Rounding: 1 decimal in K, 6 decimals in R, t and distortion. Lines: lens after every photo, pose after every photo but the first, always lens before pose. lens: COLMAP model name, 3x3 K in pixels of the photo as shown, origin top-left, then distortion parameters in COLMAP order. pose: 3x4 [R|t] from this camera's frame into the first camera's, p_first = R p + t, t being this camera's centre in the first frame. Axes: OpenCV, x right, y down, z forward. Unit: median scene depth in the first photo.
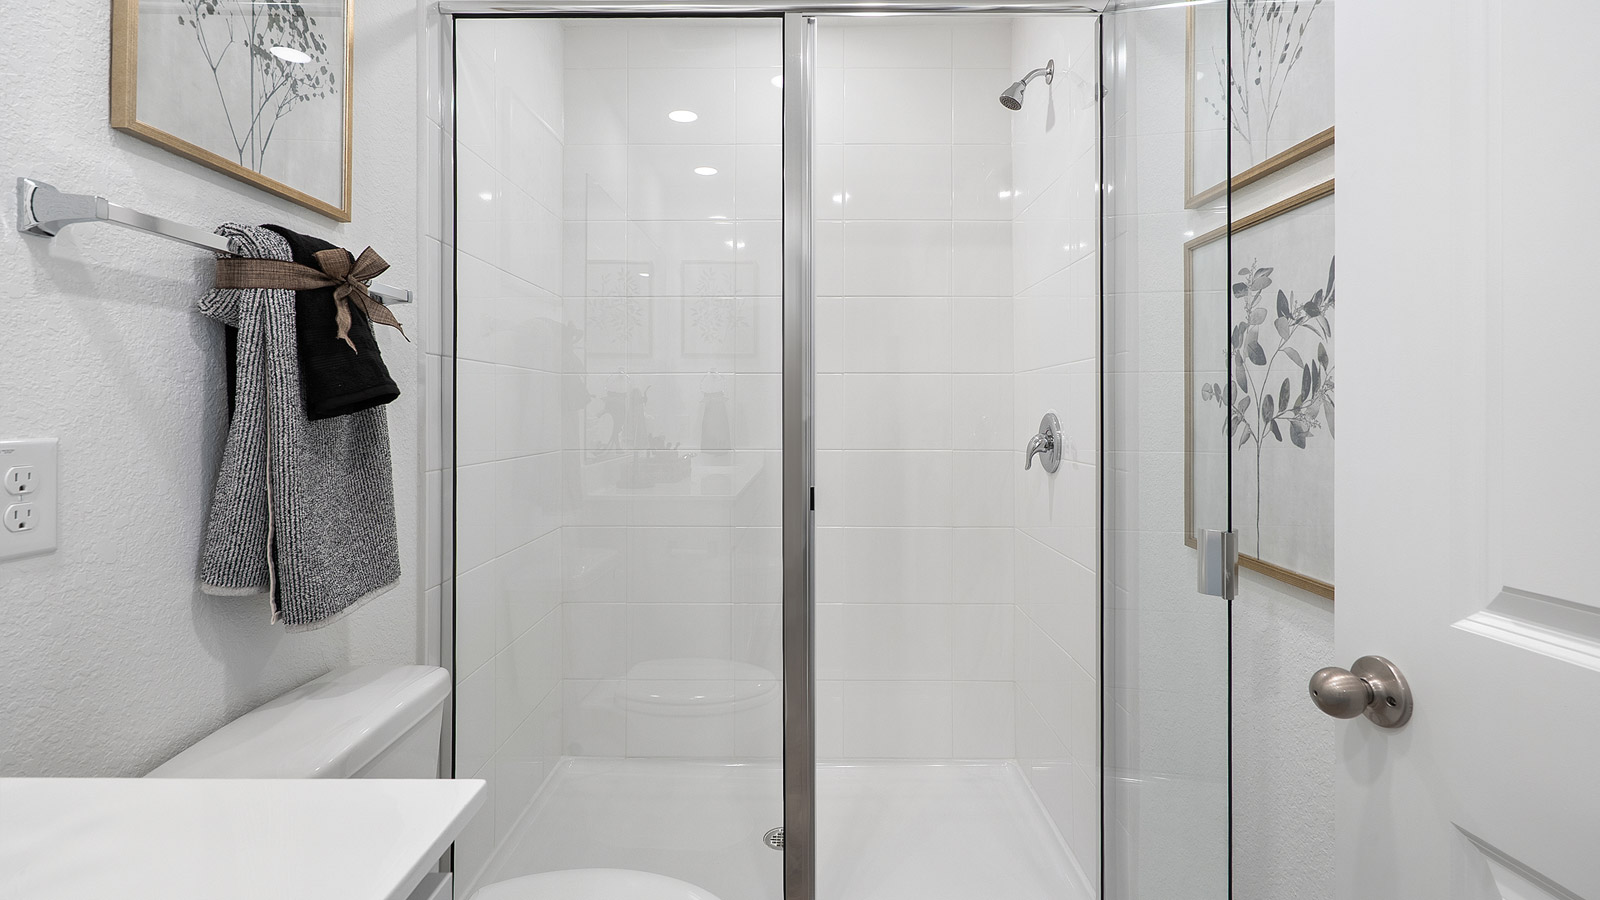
lens RADIAL K [[742.6, 0, 799.9], [0, 742.6, 405.4], [0, 0, 1]] dist [0.000486, -0.000035]
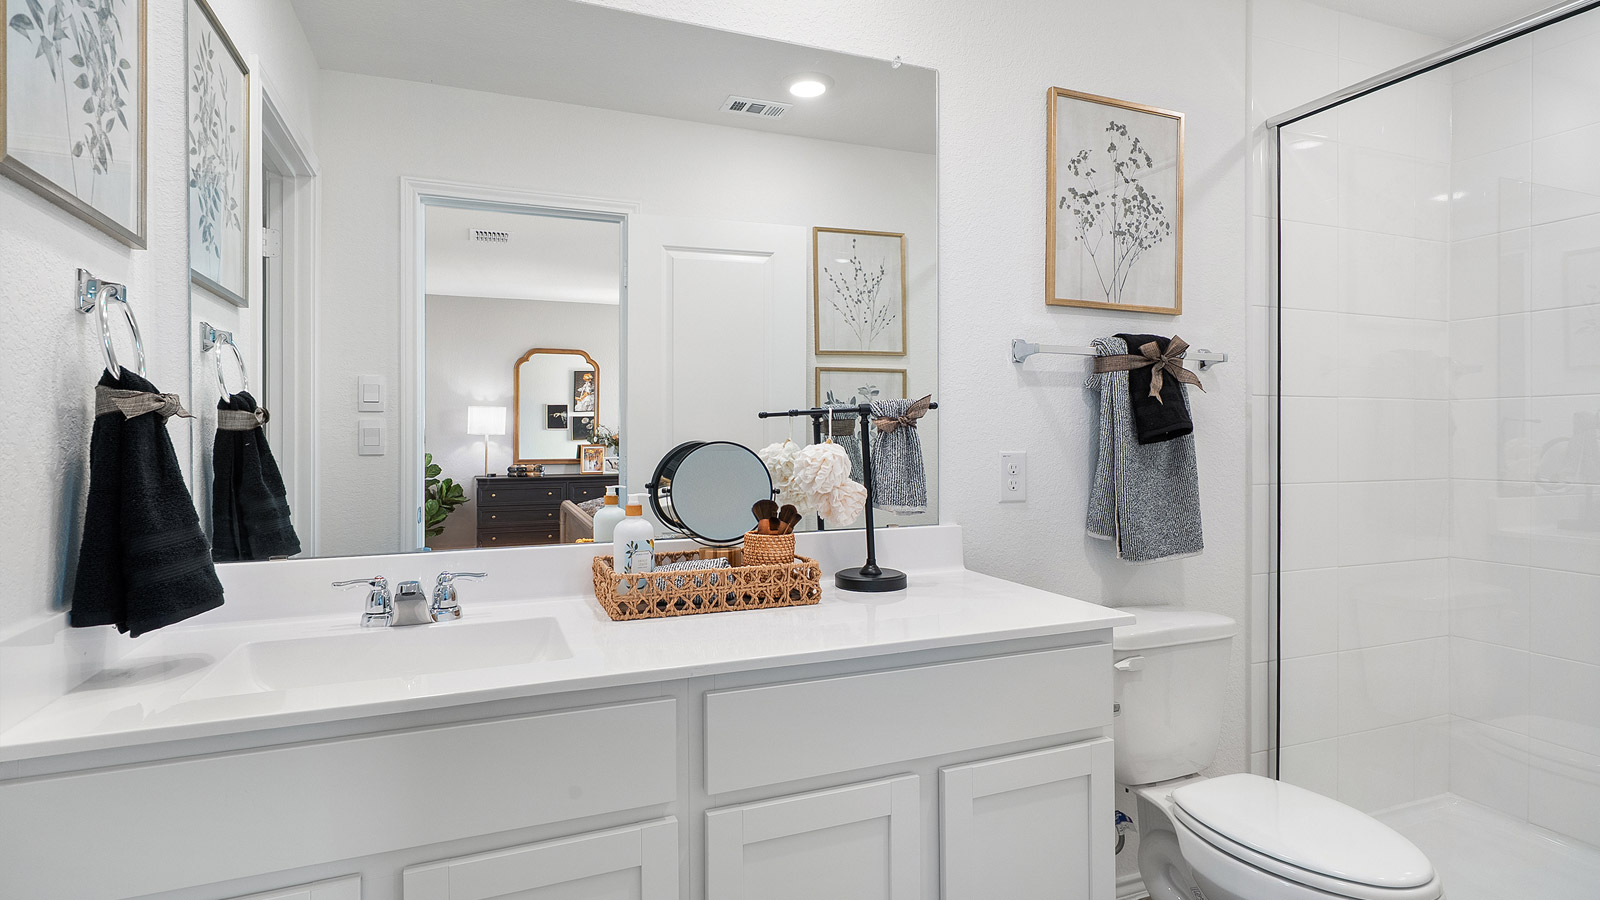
lens RADIAL K [[813.9, 0, 800.0], [0, 813.9, 450.0], [0, 0, 1]] dist [0.001919, 0.000513]
pose [[0.382911, 0.014688, -0.923669, 0.785058], [0.007353, 0.999793, 0.018947, -0.009014], [0.923756, -0.014047, 0.382724, -0.445061]]
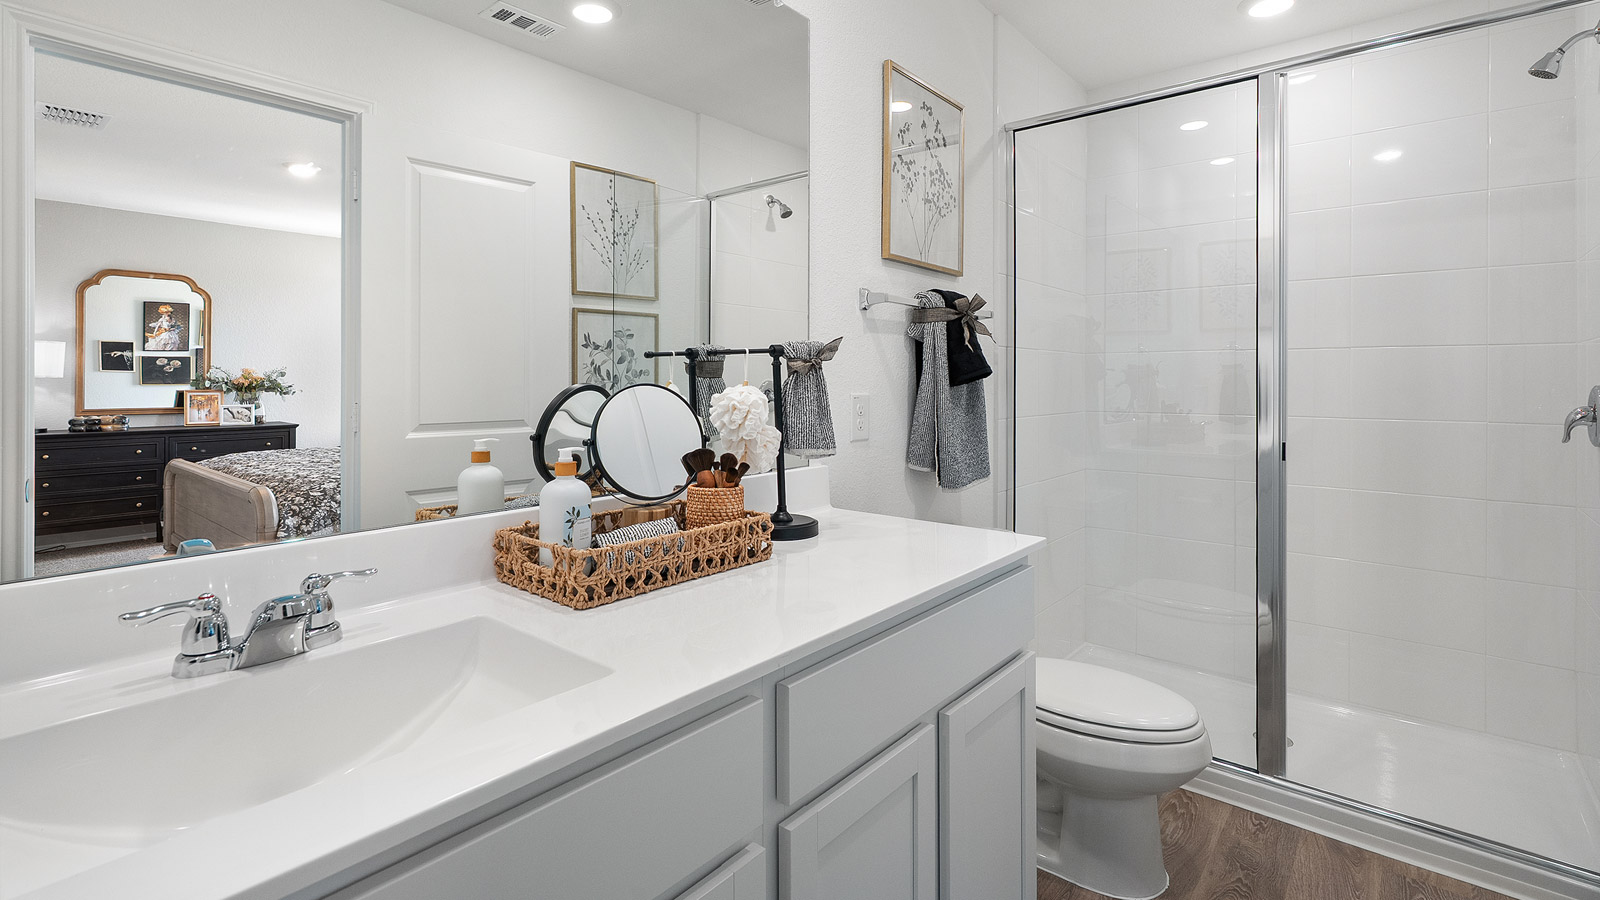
lens RADIAL K [[736.1, 0, 799.8], [0, 736.1, 390.6], [0, 0, 1]] dist [-0.002347, 0.000377]
pose [[0.773005, 0.007679, -0.634353, 0.267186], [0.004401, 0.999838, 0.017466, -0.005704], [0.634384, -0.016294, 0.772846, -0.767290]]
